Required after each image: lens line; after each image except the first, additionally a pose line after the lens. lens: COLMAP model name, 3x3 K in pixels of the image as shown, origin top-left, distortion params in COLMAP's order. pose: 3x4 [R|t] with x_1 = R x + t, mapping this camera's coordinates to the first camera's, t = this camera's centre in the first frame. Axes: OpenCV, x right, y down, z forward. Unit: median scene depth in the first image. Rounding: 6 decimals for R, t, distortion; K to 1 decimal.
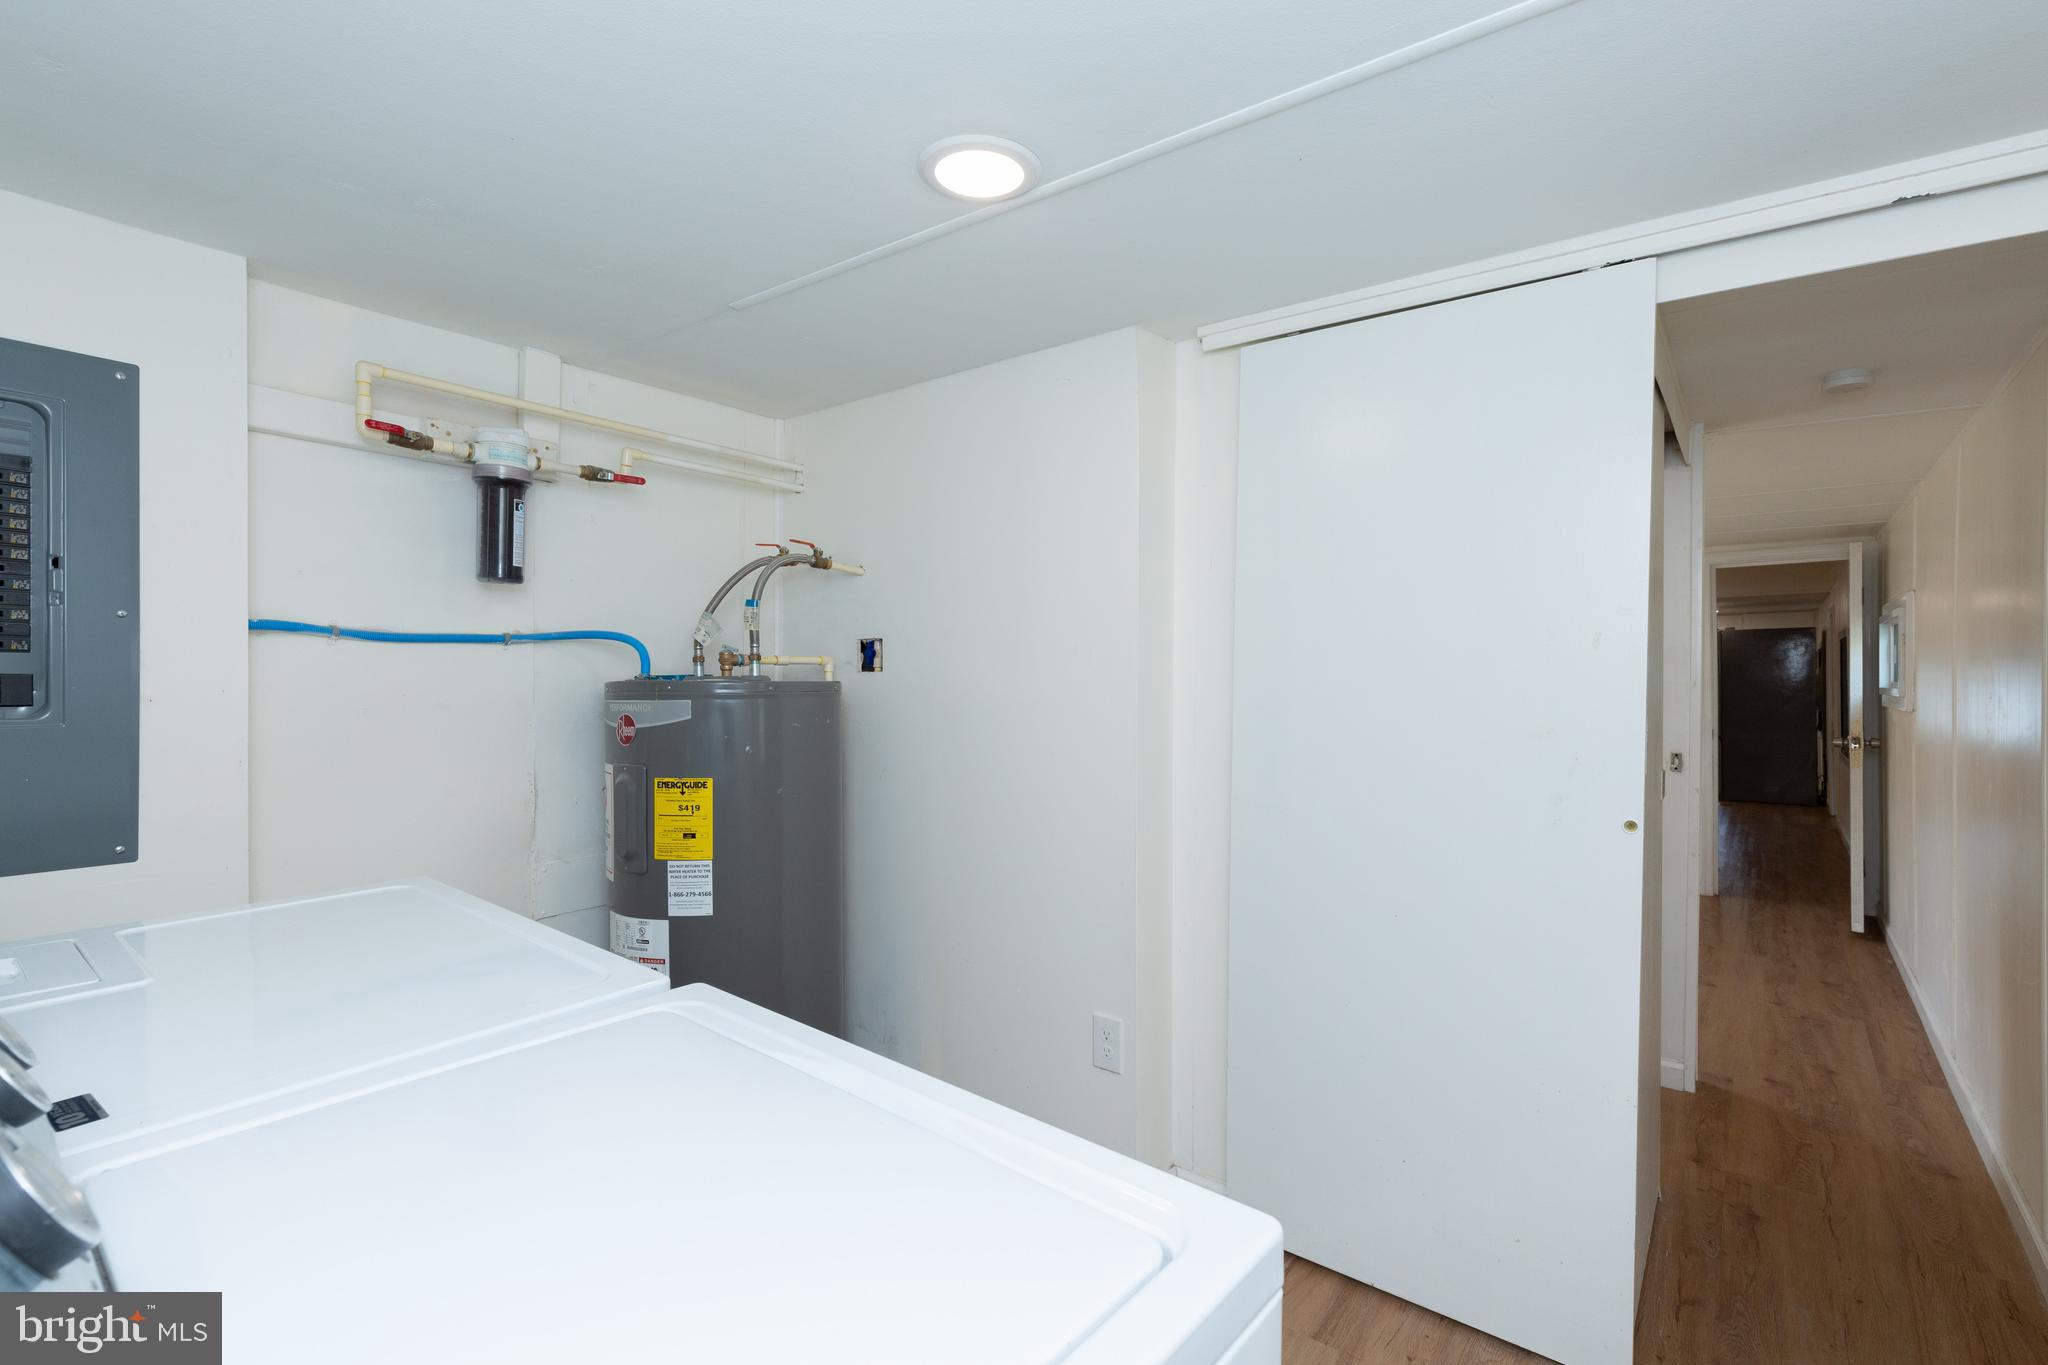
lens RADIAL K [[948.3, 0, 1029.0], [0, 948.3, 680.1], [0, 0, 1]] dist [0.005531, 0.000695]
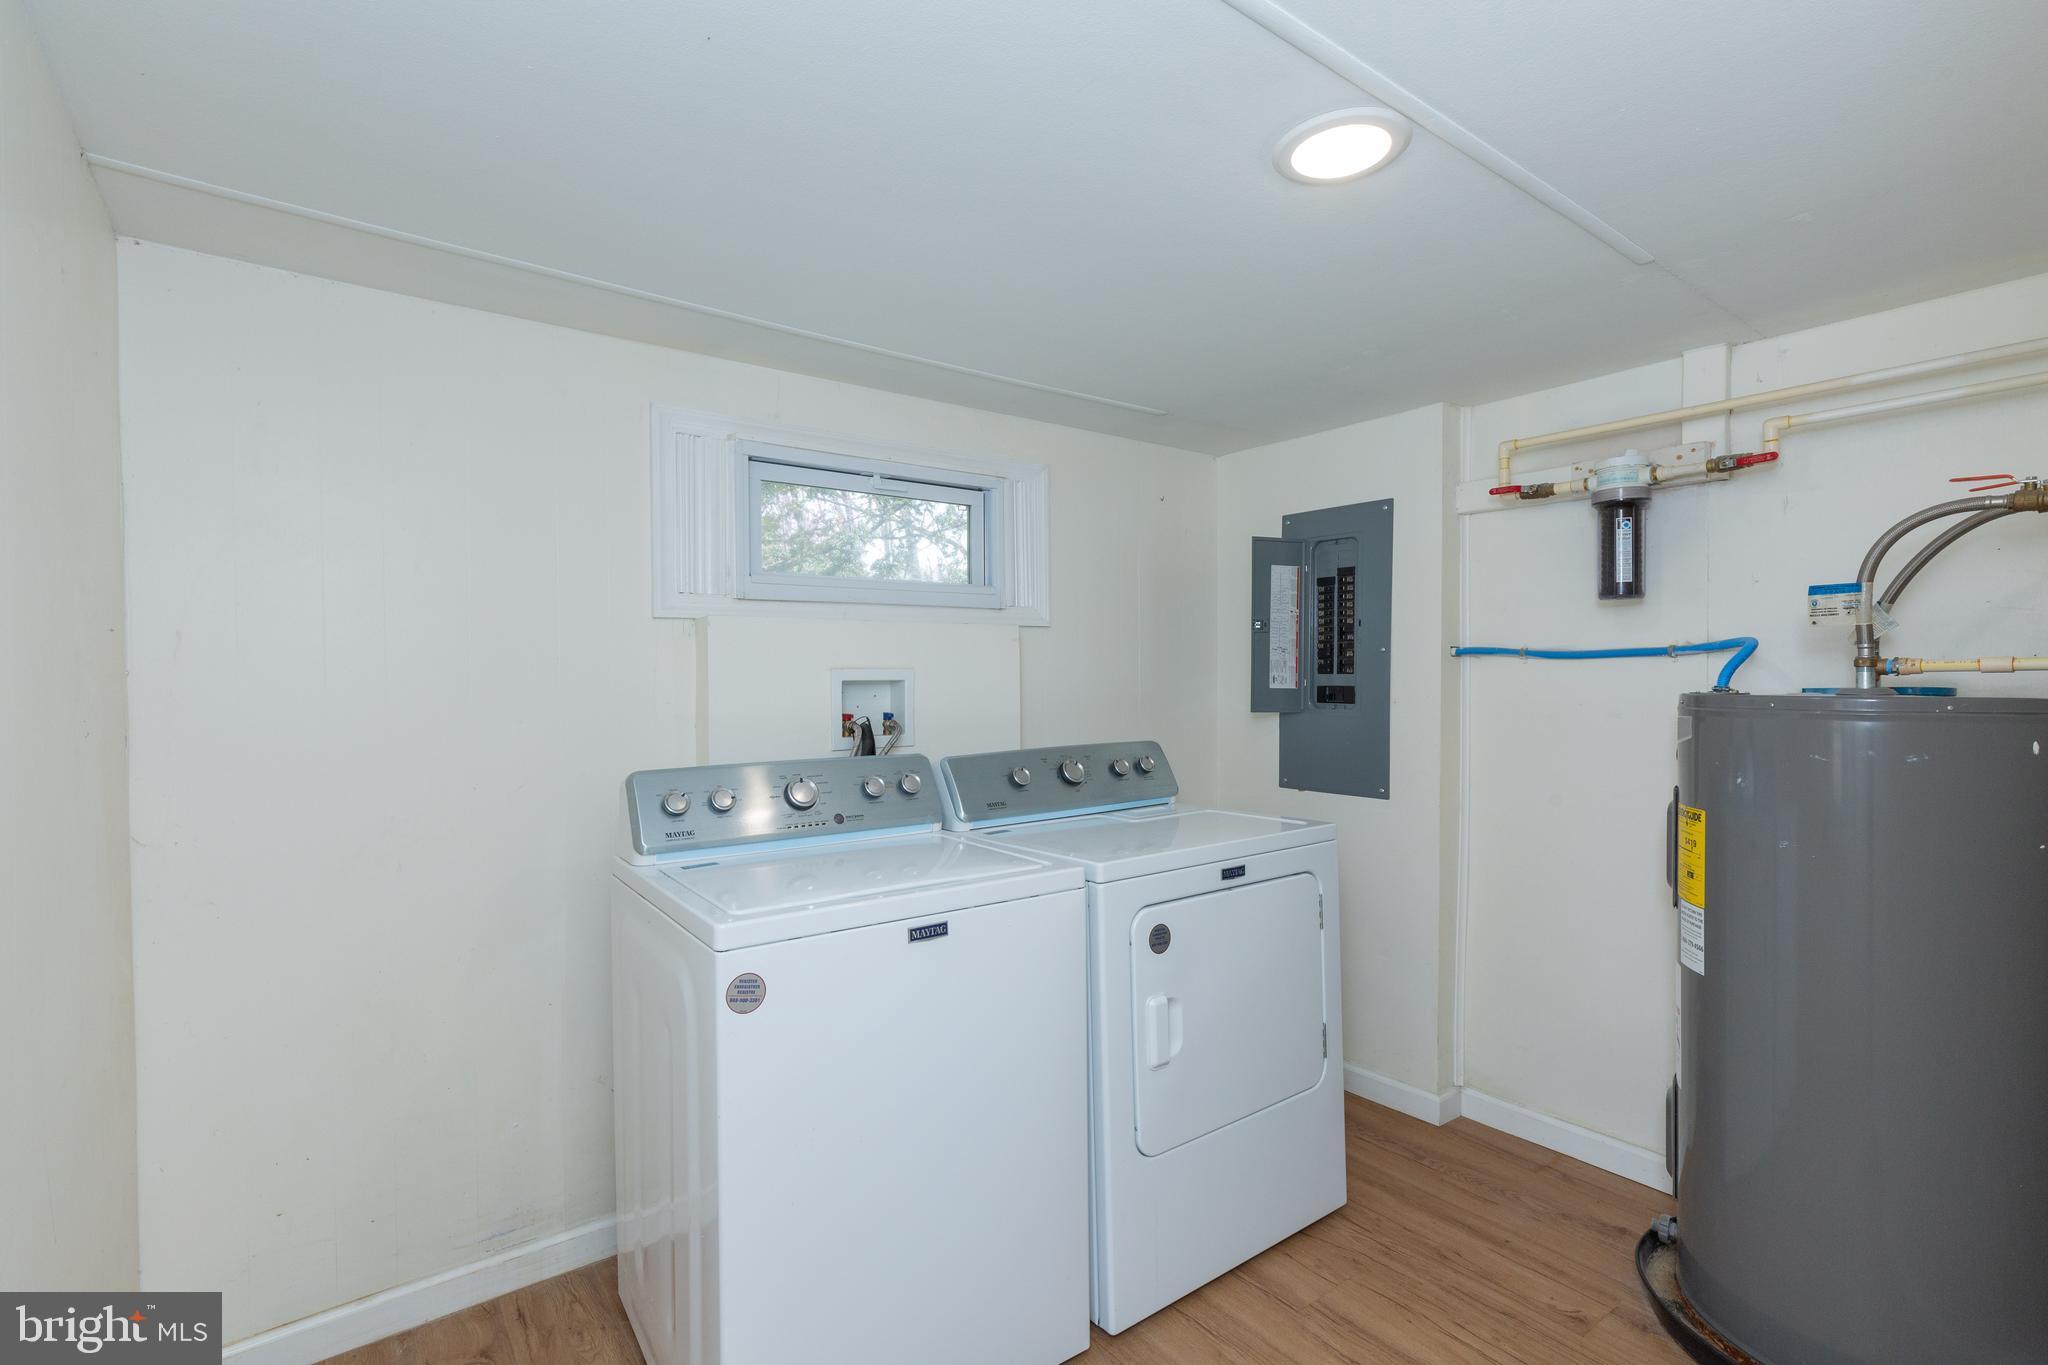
lens RADIAL K [[948.3, 0, 1029.0], [0, 948.3, 680.1], [0, 0, 1]] dist [0.005531, 0.000695]
pose [[-0.260856, -0.004187, -0.965369, 0.654992], [-0.004285, 0.999986, -0.003179, -0.007172], [0.965368, 0.003308, -0.260870, 0.671573]]
